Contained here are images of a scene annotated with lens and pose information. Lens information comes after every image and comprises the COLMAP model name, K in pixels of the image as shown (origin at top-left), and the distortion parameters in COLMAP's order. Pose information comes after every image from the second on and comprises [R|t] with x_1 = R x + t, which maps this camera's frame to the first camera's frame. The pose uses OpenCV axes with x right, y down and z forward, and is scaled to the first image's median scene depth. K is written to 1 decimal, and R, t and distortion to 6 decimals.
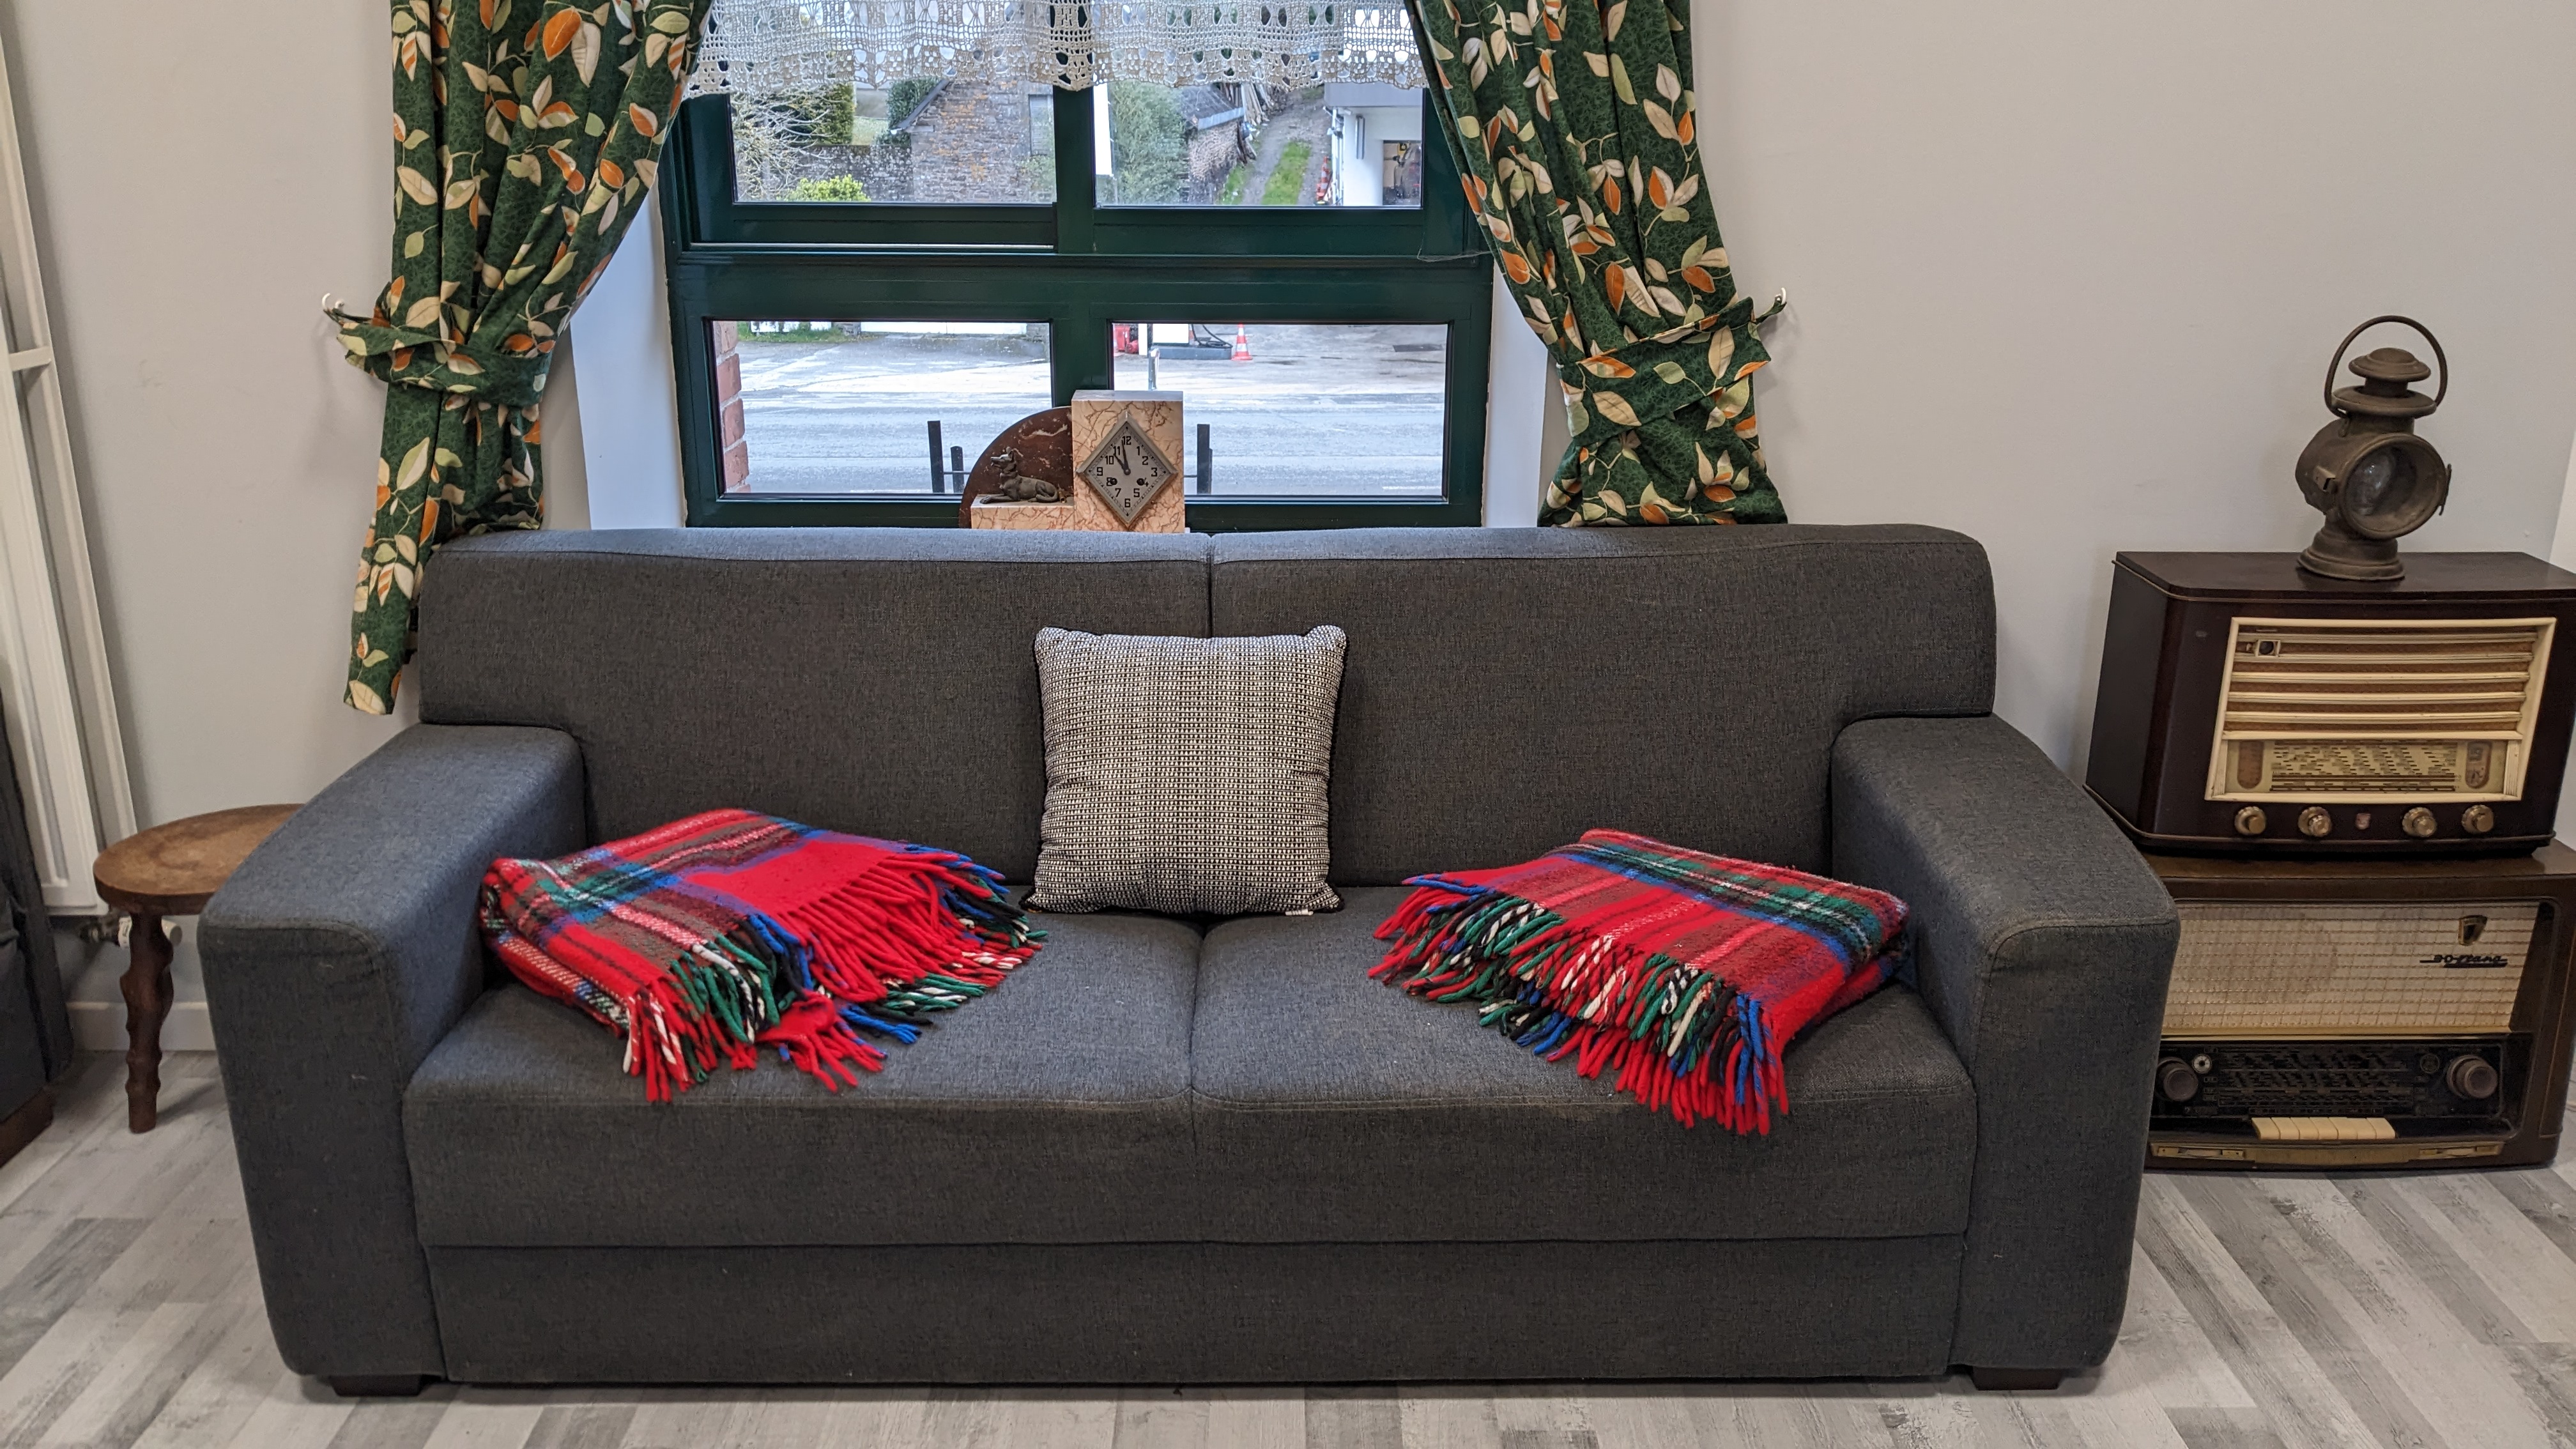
lens RADIAL K [[2092.9, 0, 1284.0], [0, 2092.9, 719.2], [0, 0, 1]] dist [0.049453, -0.045670]
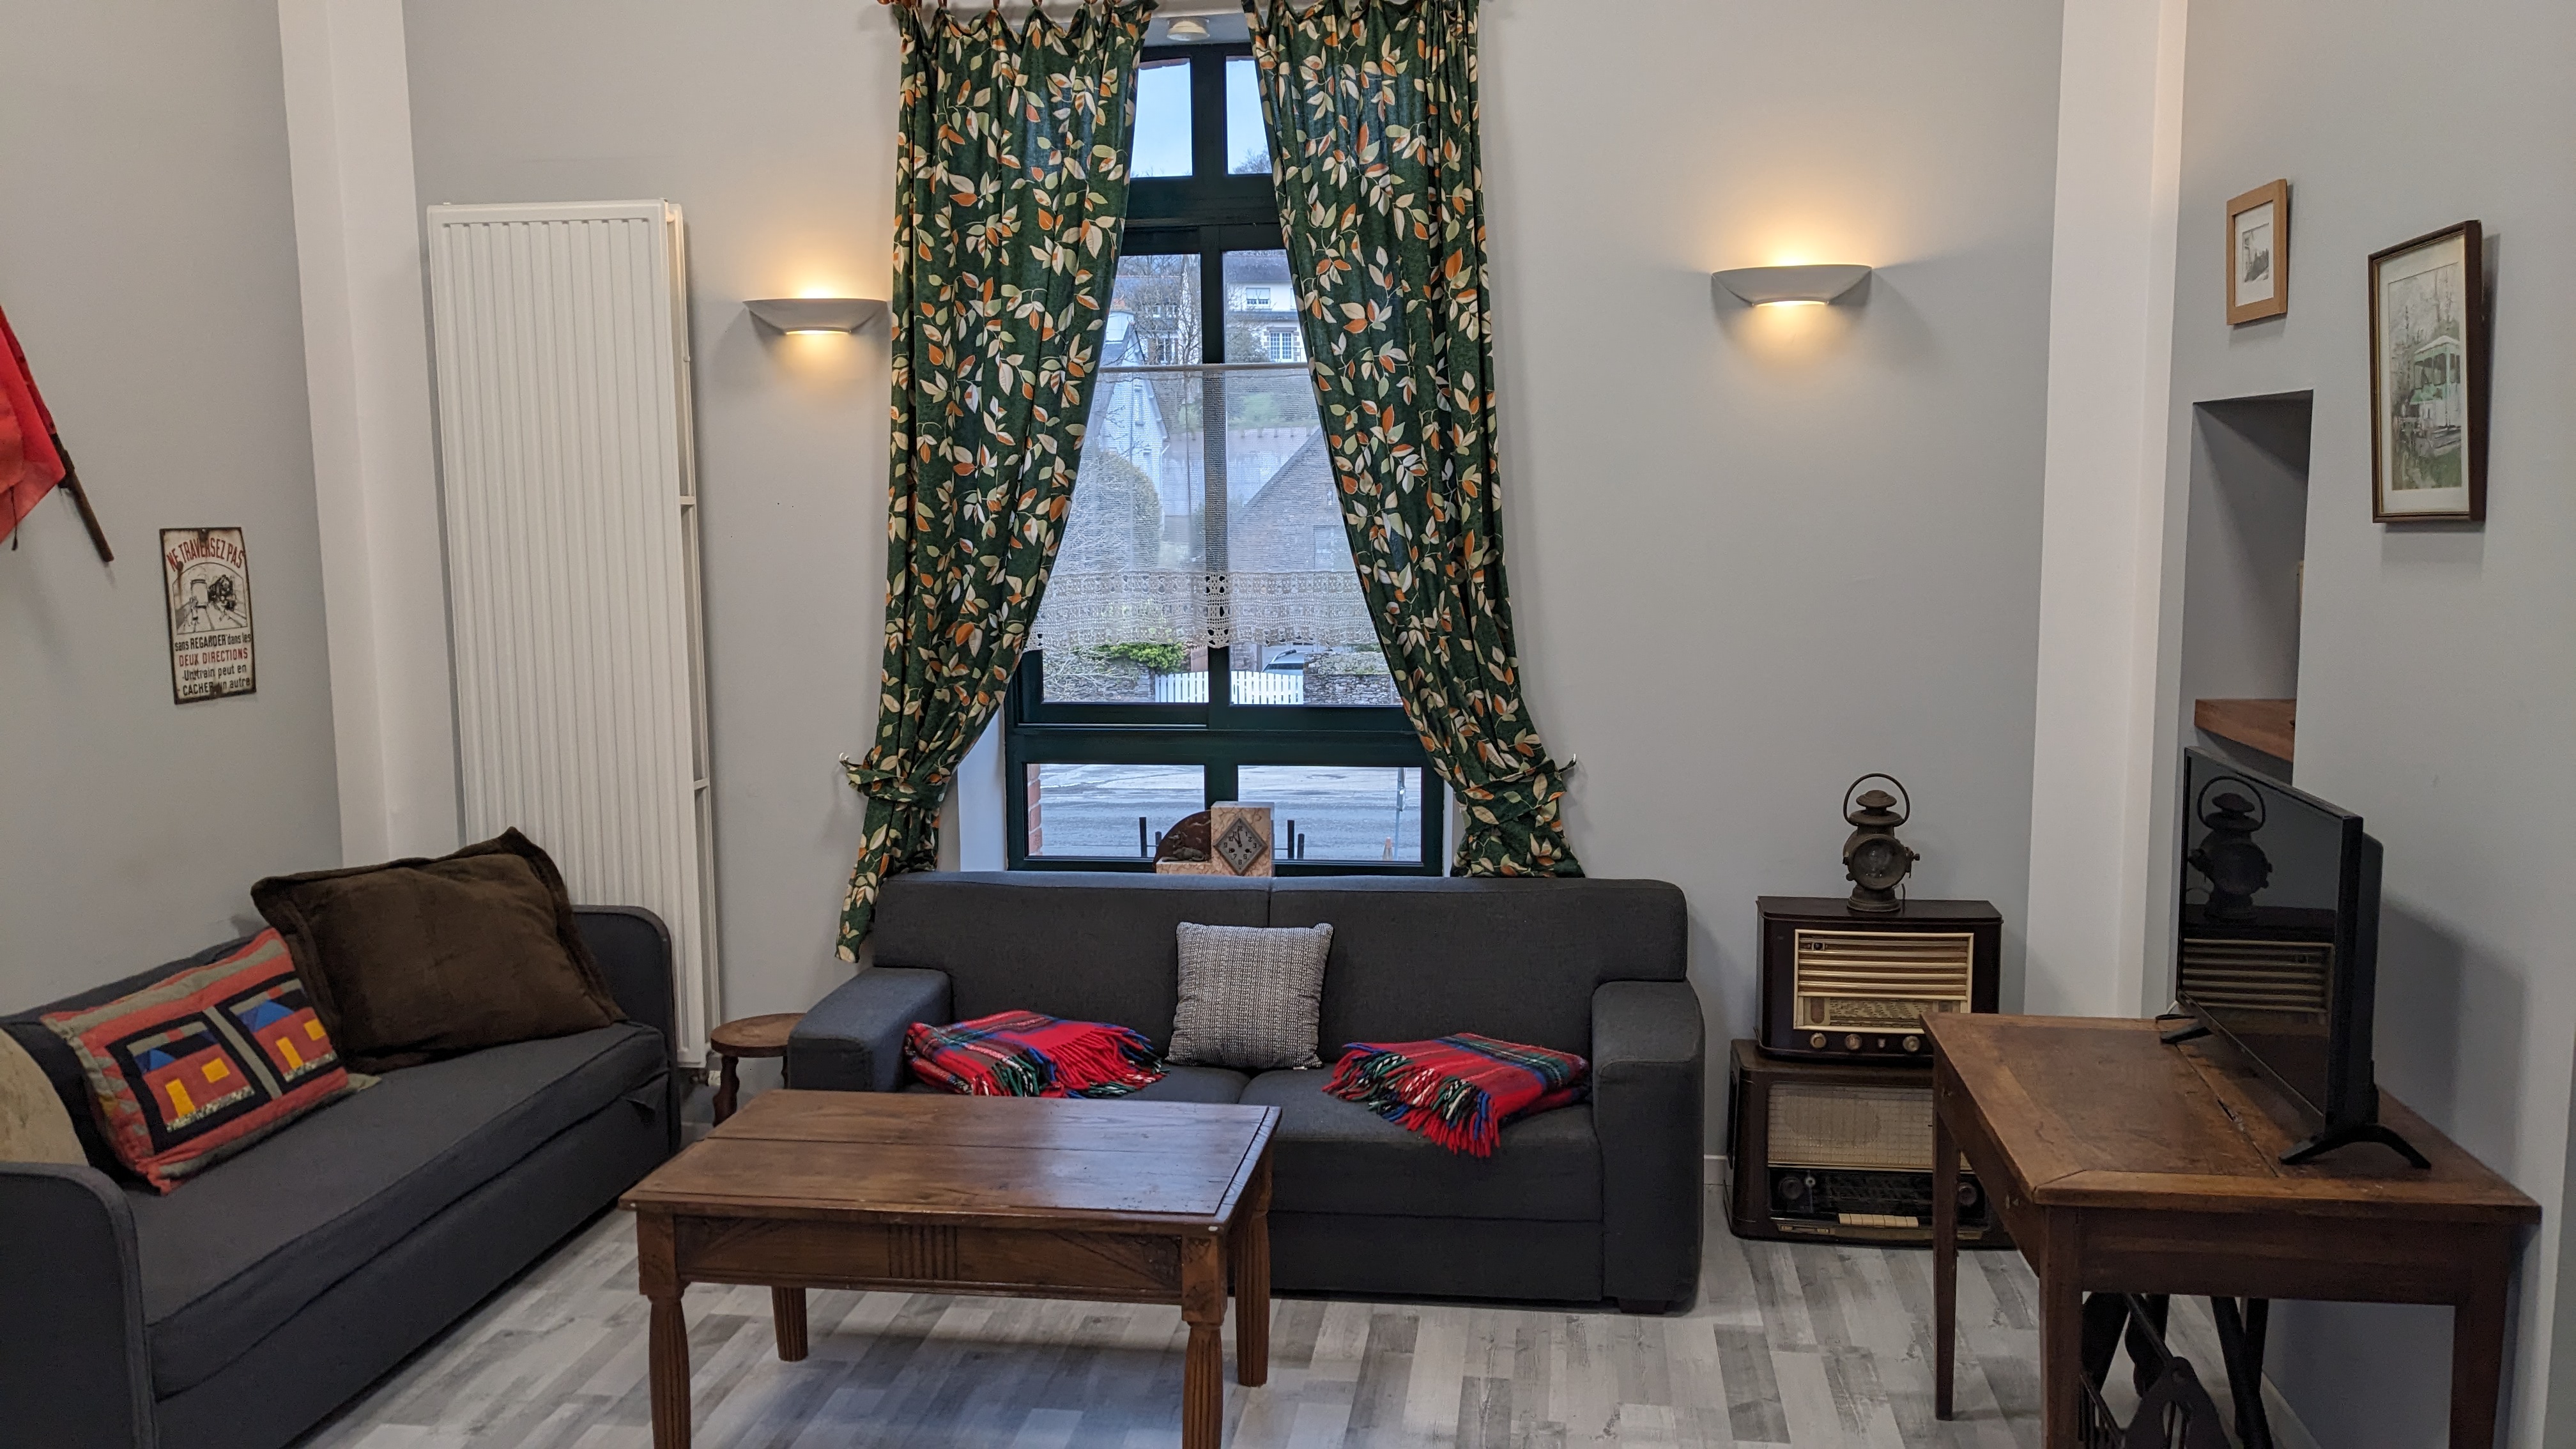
lens RADIAL K [[2092.9, 0, 1285.0], [0, 2092.9, 719.4], [0, 0, 1]] dist [0.049453, -0.045670]
pose [[0.990449, 0.005402, -0.137777, 0.247613], [-0.030987, 0.982392, -0.184246, 0.126269], [0.134356, 0.186756, 0.973176, -0.920750]]
